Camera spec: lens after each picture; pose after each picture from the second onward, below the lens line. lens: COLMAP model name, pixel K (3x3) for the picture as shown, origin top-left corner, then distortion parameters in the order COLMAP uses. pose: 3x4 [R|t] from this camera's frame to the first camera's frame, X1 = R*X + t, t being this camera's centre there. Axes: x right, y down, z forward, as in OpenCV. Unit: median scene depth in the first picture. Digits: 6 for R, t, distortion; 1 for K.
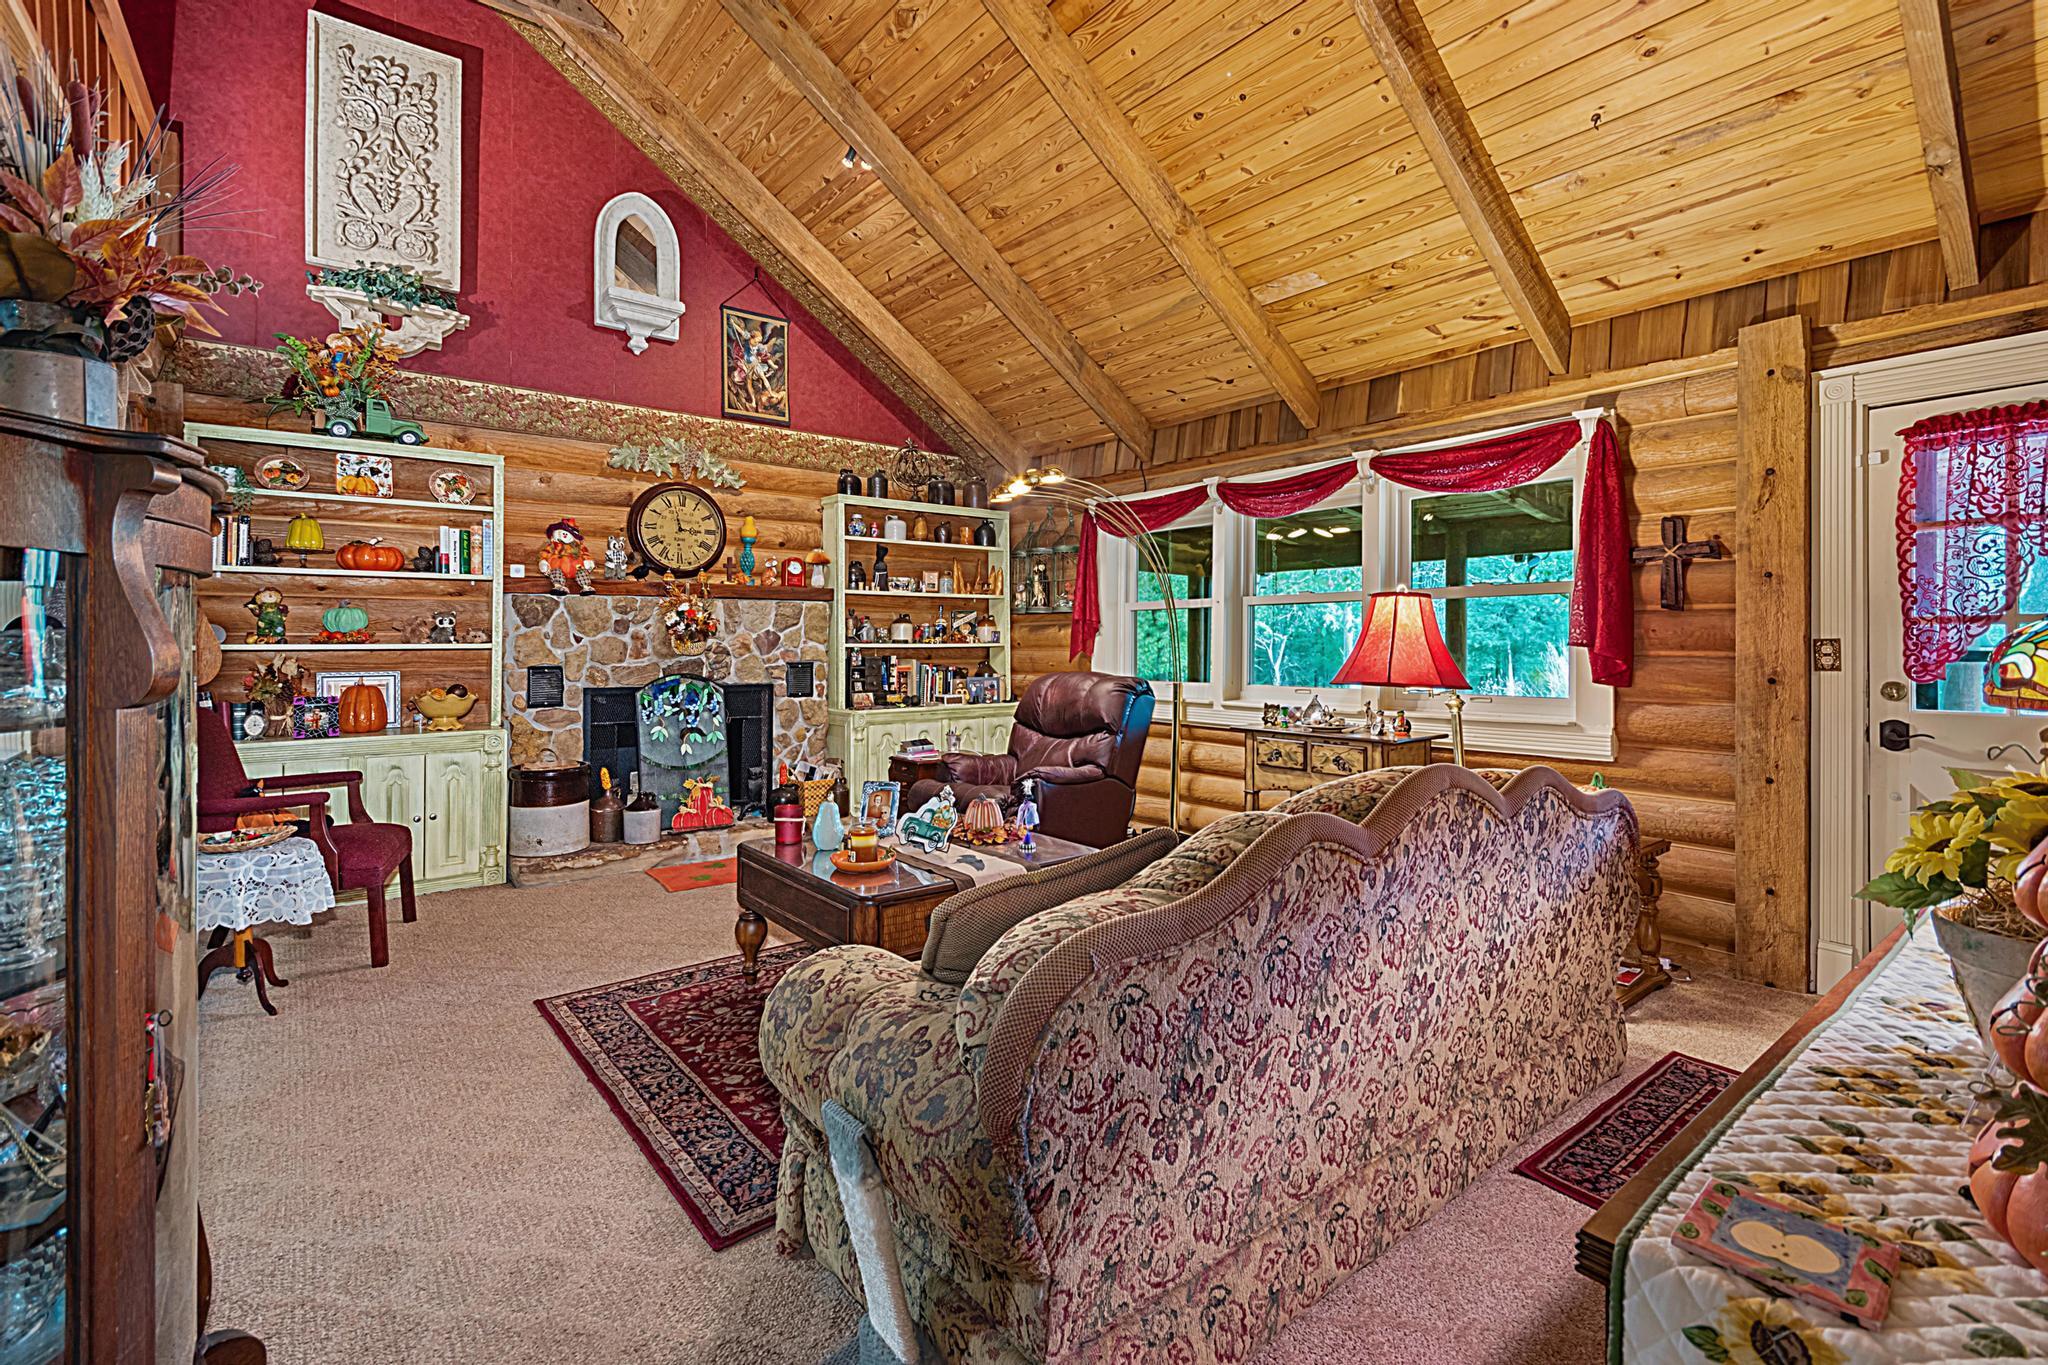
lens RADIAL K [[914.6, 0, 1039.8], [0, 914.6, 646.5], [0, 0, 1]] dist [0.009662, 0.000038]
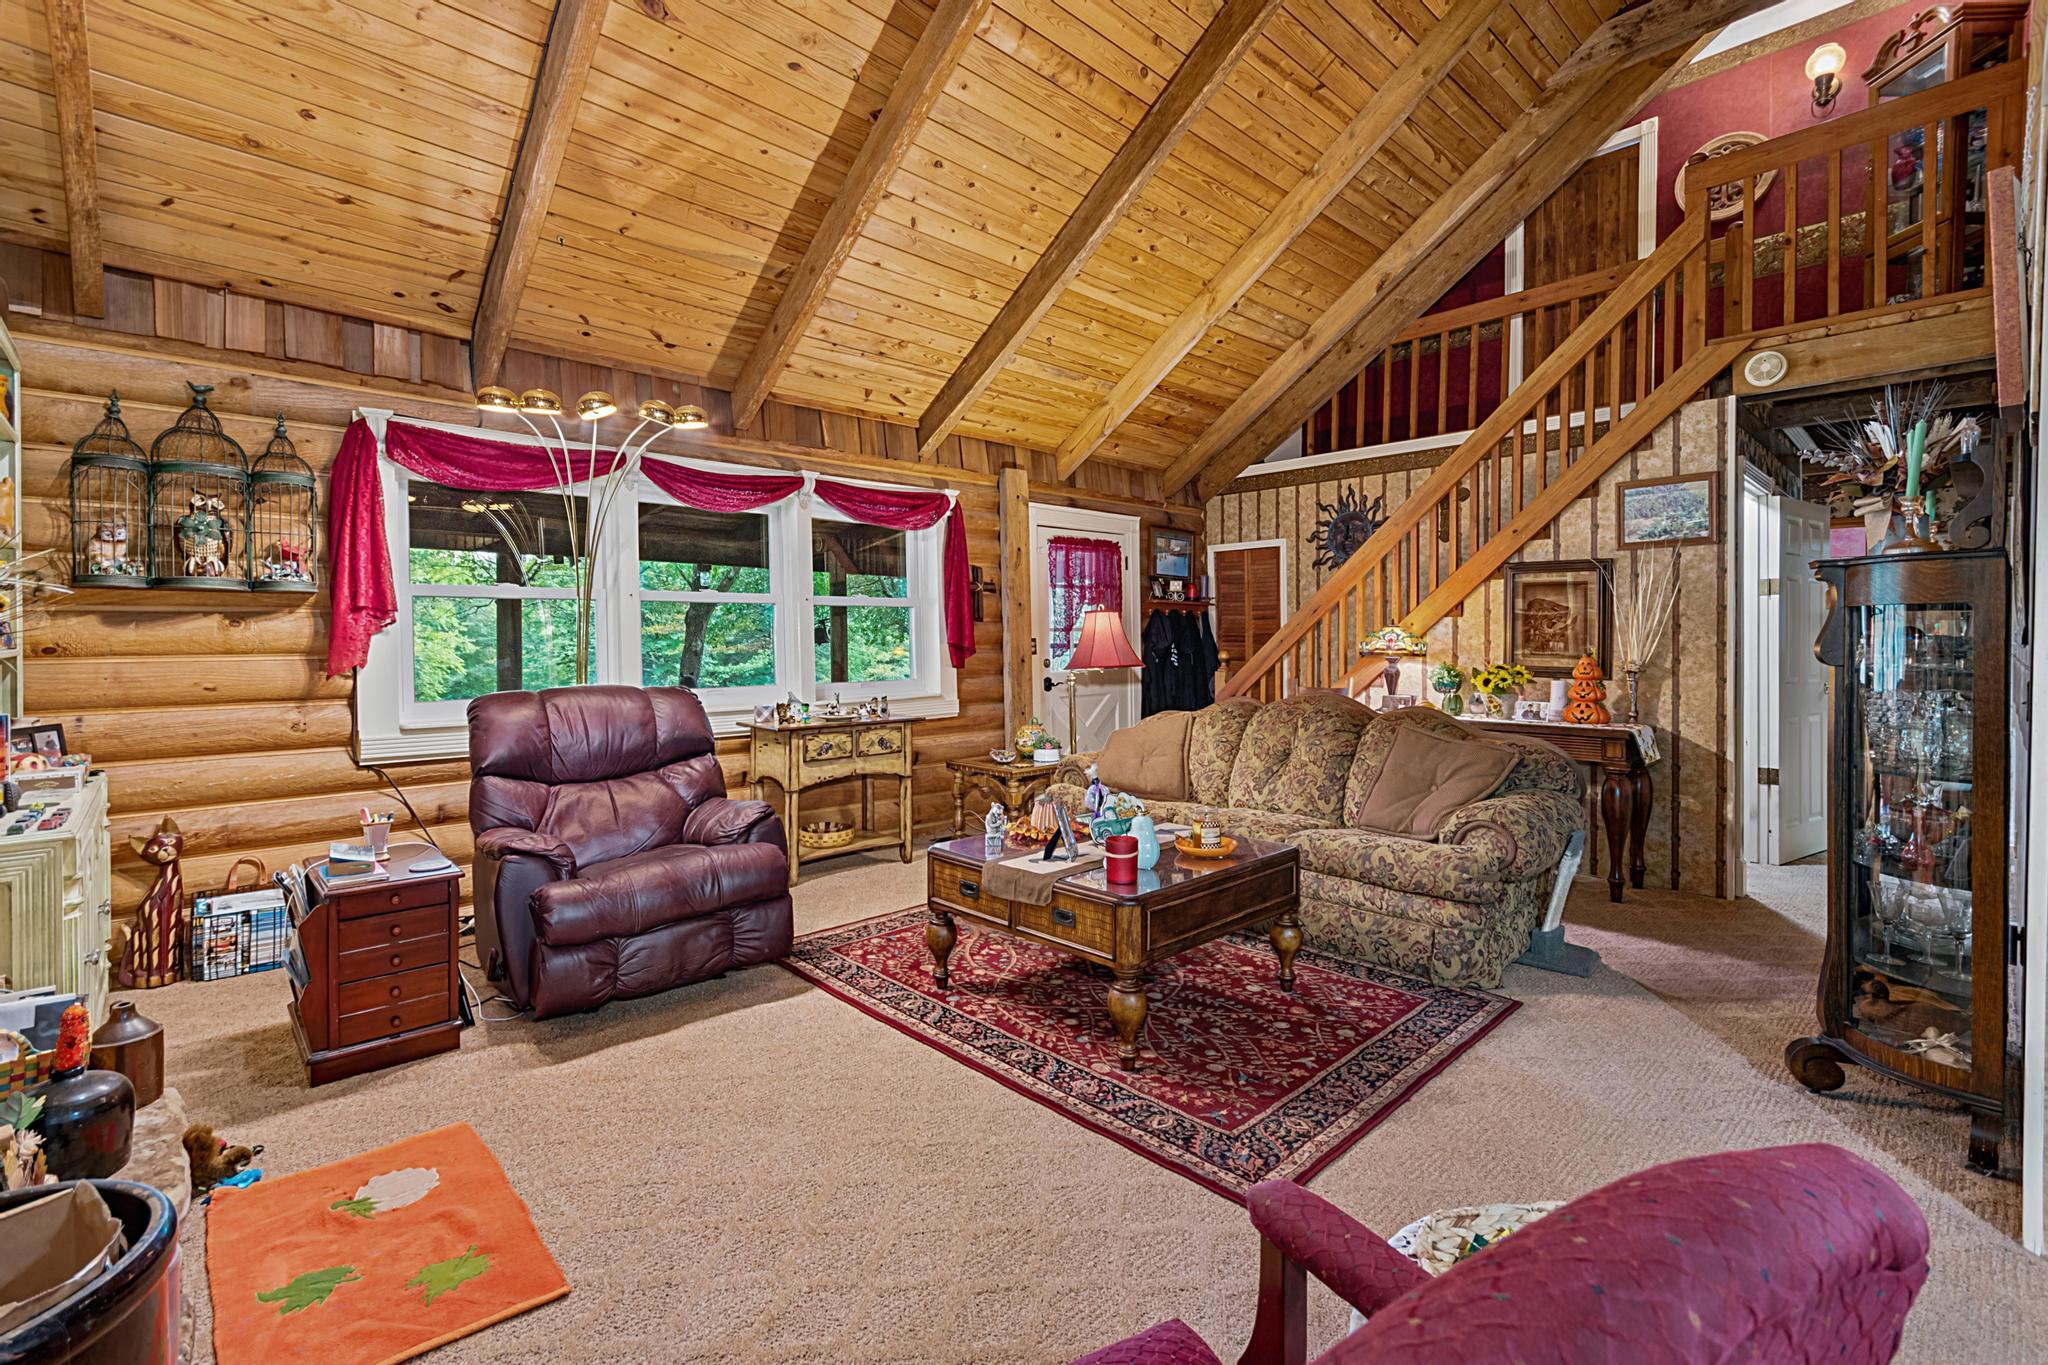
lens RADIAL K [[914.6, 0, 1039.8], [0, 914.6, 646.5], [0, 0, 1]] dist [0.009662, 0.000038]
pose [[-0.083473, -0.006314, 0.996490, -0.978370], [0.011385, 0.999909, 0.007289, -0.004446], [-0.996445, 0.011953, -0.083394, 1.015185]]
